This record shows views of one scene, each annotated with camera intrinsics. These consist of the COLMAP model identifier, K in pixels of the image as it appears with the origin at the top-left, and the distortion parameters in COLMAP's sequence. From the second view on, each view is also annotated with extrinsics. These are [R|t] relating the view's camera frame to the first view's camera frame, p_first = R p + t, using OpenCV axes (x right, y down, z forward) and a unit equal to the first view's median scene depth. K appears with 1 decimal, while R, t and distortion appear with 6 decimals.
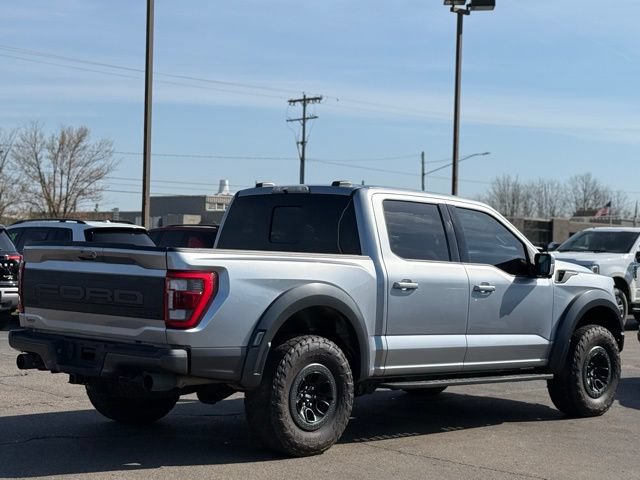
lens RADIAL K [[1228.9, 0, 320.0], [0, 1228.9, 240.0], [0, 0, 1]] dist [0.111169, 0.120045]
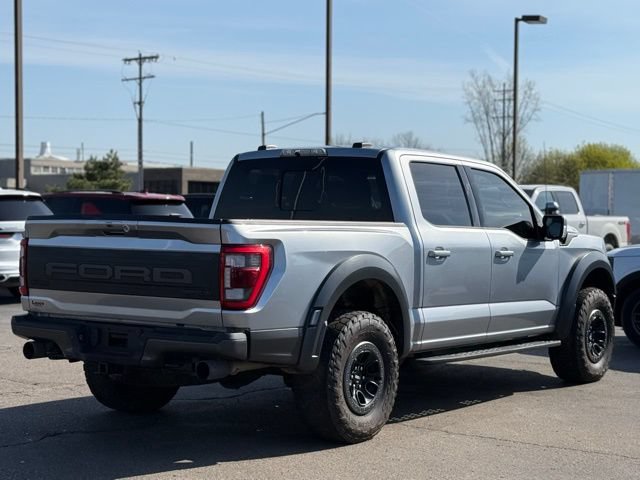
lens RADIAL K [[1228.9, 0, 320.0], [0, 1228.9, 240.0], [0, 0, 1]] dist [0.111169, 0.120045]
pose [[0.988923, -0.024054, 0.146468, -0.157461], [0.019328, 0.999248, 0.033602, -0.006424], [-0.147166, -0.030399, 0.988645, 0.091574]]
